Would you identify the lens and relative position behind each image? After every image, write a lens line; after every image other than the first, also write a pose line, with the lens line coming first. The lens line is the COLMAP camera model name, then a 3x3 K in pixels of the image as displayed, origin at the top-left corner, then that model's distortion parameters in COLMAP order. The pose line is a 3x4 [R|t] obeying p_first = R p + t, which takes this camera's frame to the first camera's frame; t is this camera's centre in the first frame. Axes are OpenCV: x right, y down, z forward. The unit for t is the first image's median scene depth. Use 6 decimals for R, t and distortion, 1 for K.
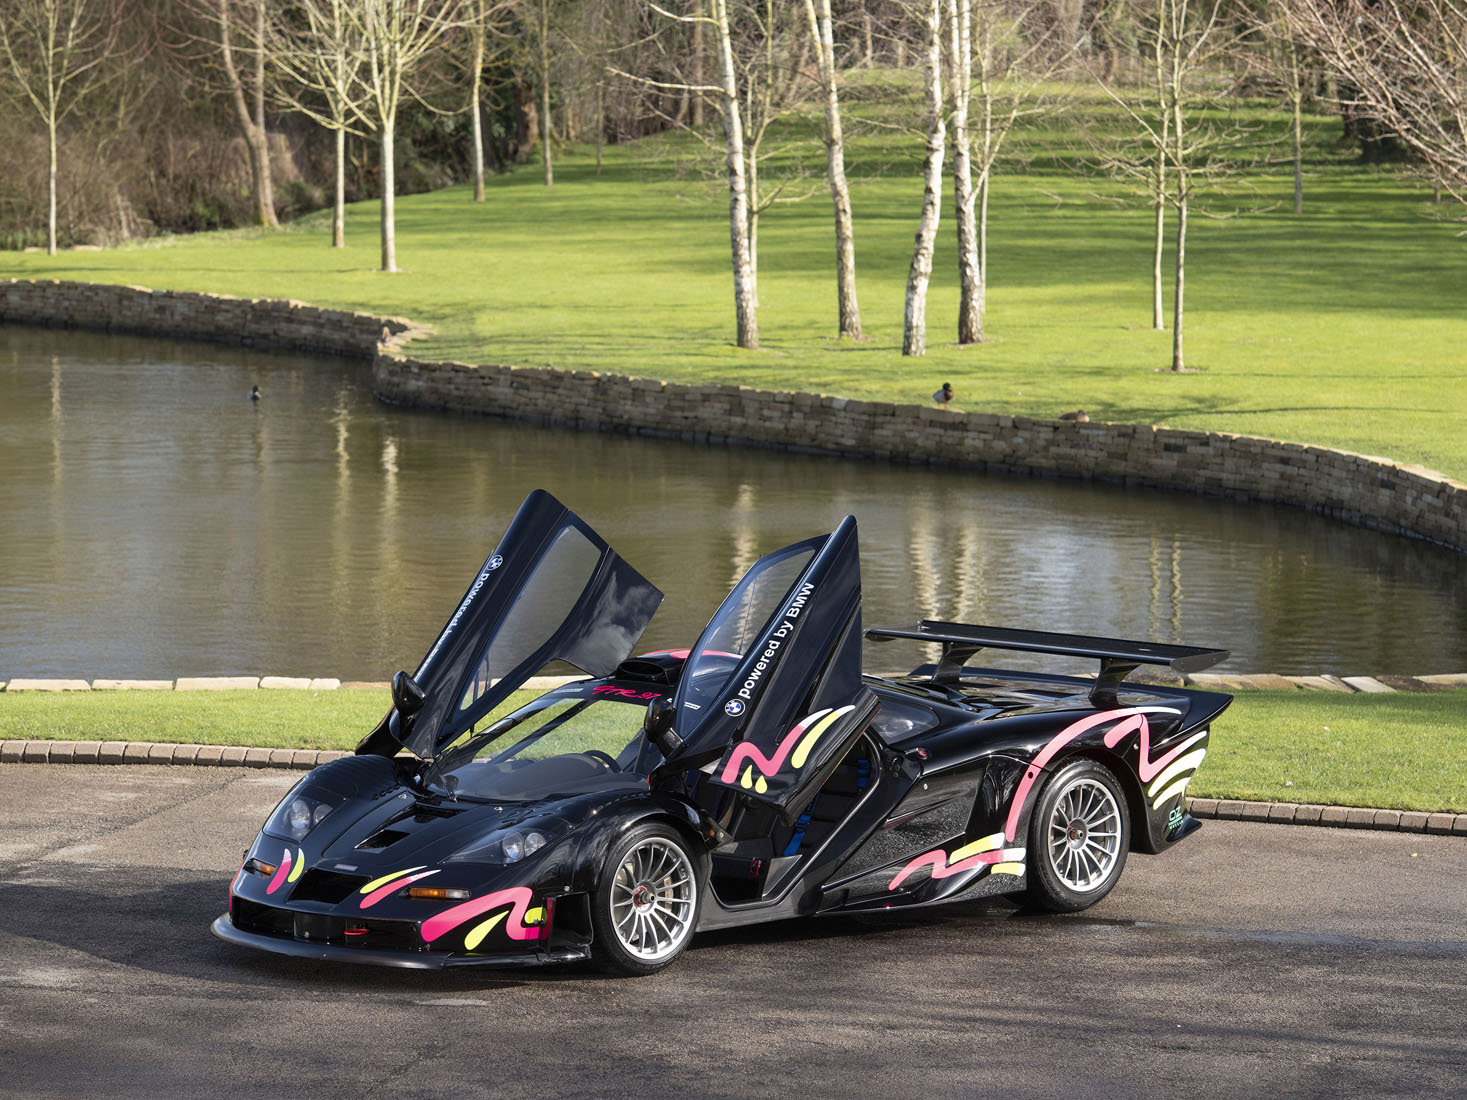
lens RADIAL K [[5259.0, 0, 733.5], [0, 5259.0, 550.0], [0, 0, 1]] dist [0.455956, -0.284121]
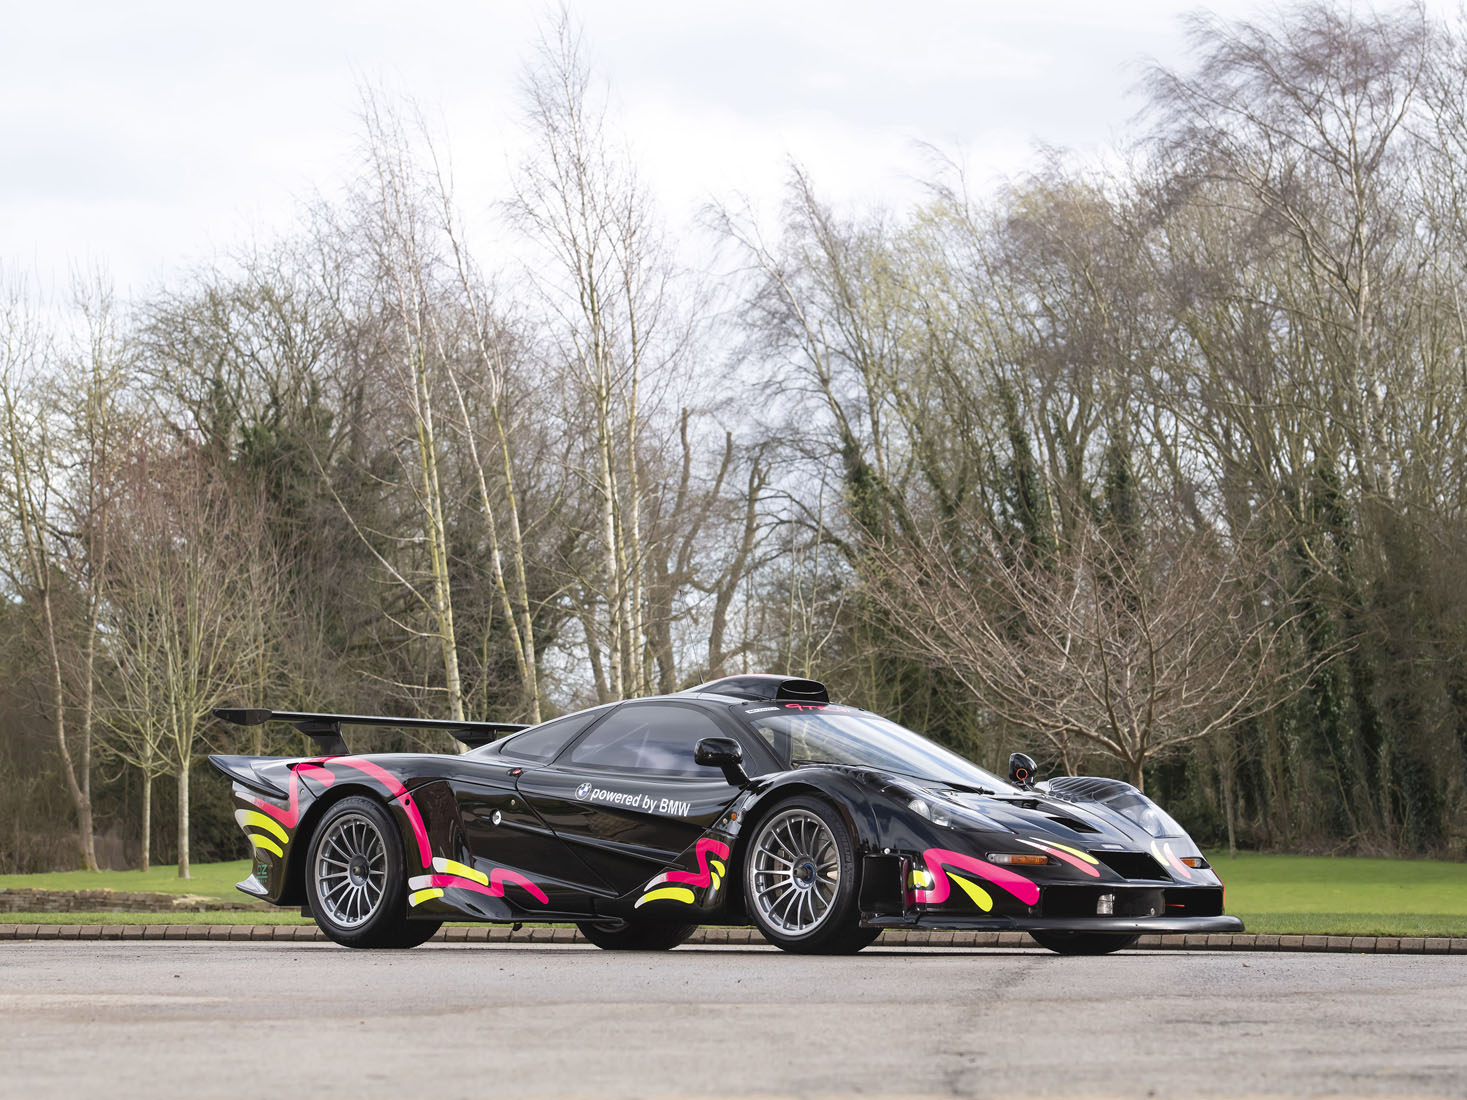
lens RADIAL K [[3745.6, 0, 733.5], [0, 3745.6, 550.0], [0, 0, 1]] dist [-0.038859, -1.022998]
pose [[0.996951, -0.001594, 0.078009, -0.003565], [0.018459, 0.976227, -0.215961, 0.066378], [-0.075810, 0.216743, 0.973281, 0.099432]]
